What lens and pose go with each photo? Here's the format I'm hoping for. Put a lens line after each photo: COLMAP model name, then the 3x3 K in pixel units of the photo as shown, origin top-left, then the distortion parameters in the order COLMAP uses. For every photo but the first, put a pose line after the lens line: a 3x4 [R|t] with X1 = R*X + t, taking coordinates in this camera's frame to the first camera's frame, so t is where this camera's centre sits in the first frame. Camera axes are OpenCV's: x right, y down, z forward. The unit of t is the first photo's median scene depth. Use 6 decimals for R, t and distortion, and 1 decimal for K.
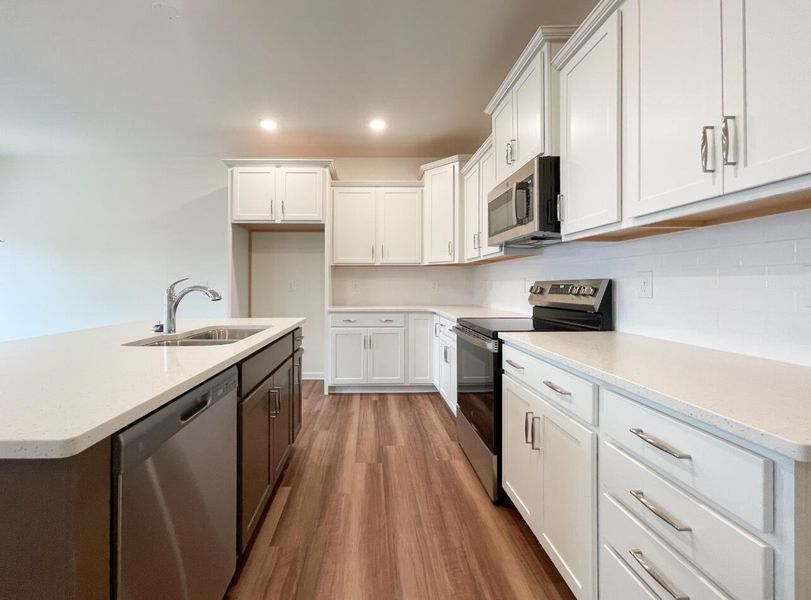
lens RADIAL K [[334.2, 0, 377.4], [0, 334.2, 281.4], [0, 0, 1]] dist [-0.002170, -0.001101]
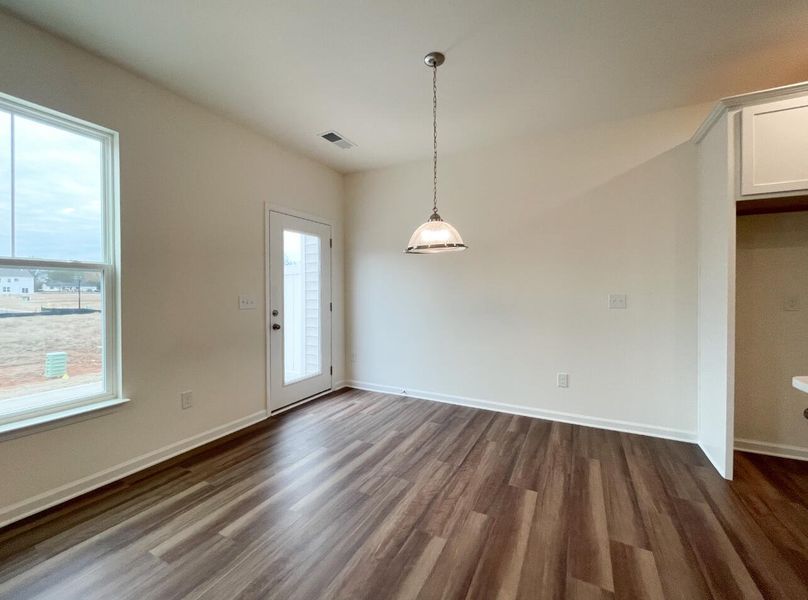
lens RADIAL K [[352.5, 0, 398.9], [0, 352.5, 293.0], [0, 0, 1]] dist [-0.002383, -0.000222]
pose [[0.872004, -0.004451, -0.489478, -0.673624], [0.001769, 0.999981, -0.005940, -0.004276], [0.489495, 0.004314, 0.871996, 0.145882]]
